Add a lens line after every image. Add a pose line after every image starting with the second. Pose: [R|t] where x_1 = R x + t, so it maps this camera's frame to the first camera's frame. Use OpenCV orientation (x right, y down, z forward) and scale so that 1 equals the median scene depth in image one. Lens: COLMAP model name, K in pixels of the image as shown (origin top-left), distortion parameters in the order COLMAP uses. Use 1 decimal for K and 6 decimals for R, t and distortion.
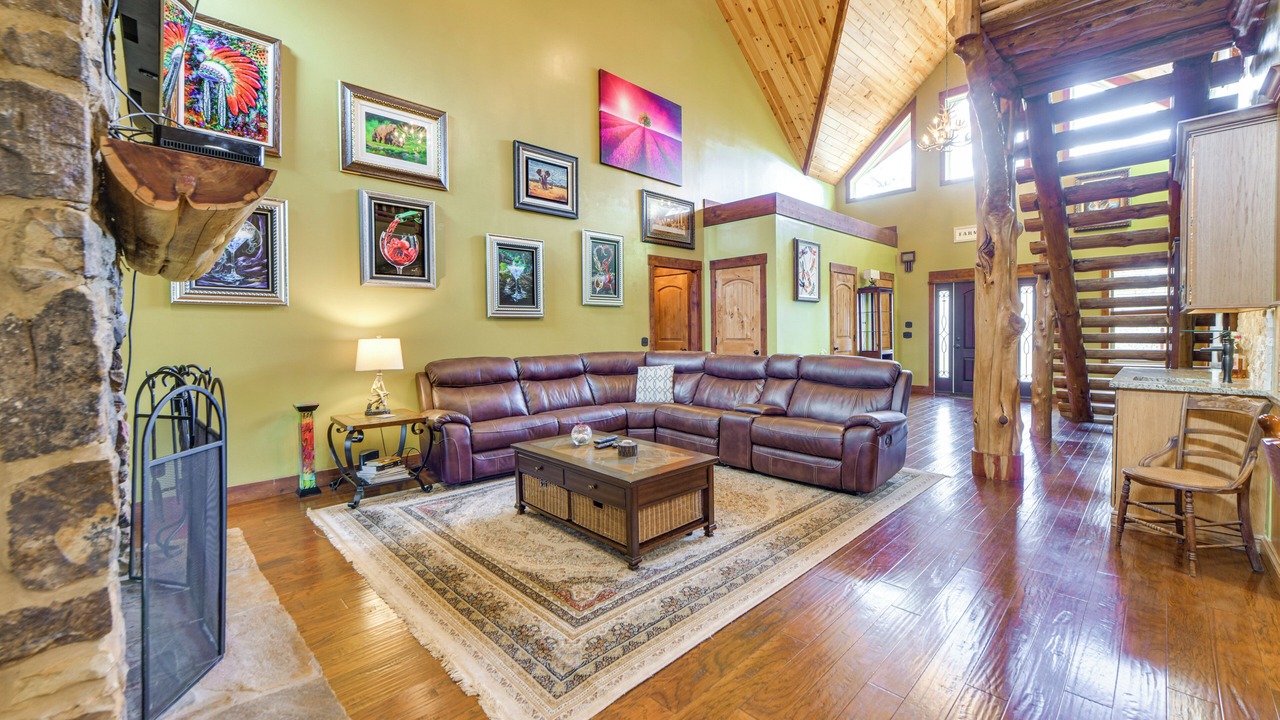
lens RADIAL K [[513.1, 0, 636.7], [0, 513.1, 342.1], [0, 0, 1]] dist [-0.001888, -0.000528]
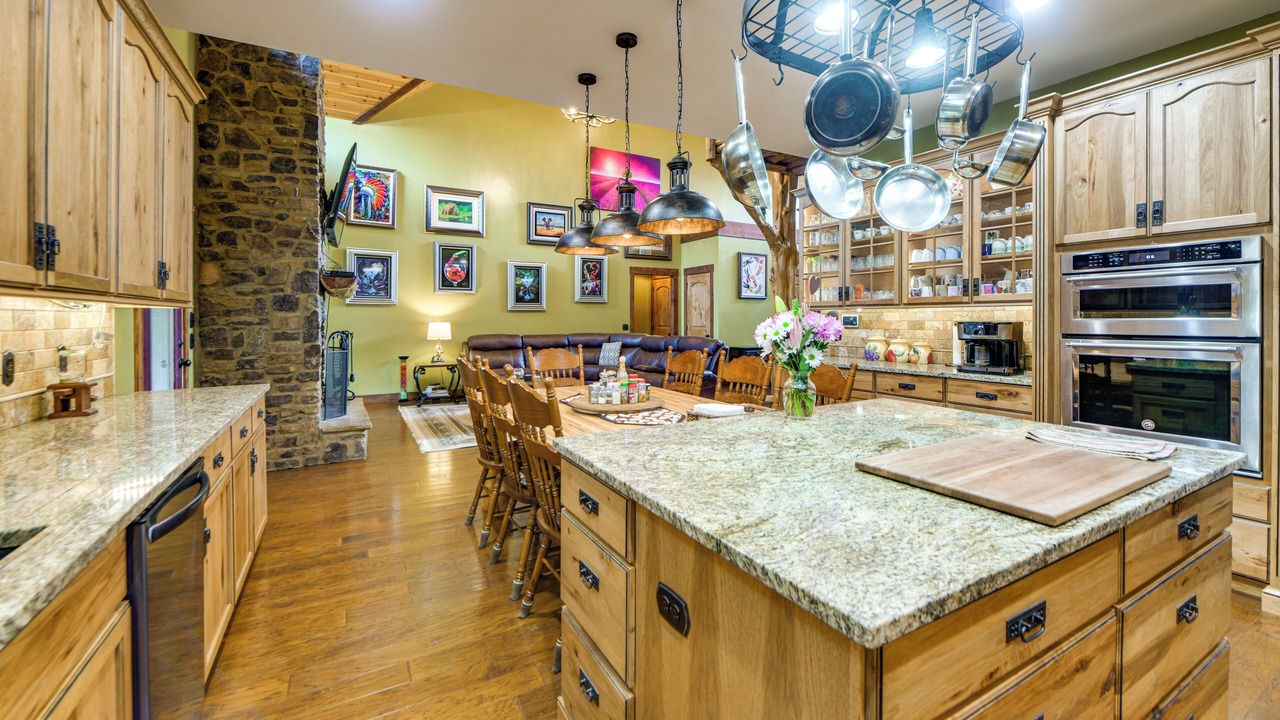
lens RADIAL K [[513.1, 0, 634.8], [0, 513.1, 317.7], [0, 0, 1]] dist [-0.001888, -0.000528]
pose [[0.968493, 0.009013, -0.248880, 0.514917], [-0.015143, 0.999627, -0.022727, 0.006213], [0.248582, 0.025780, 0.968268, -0.498848]]
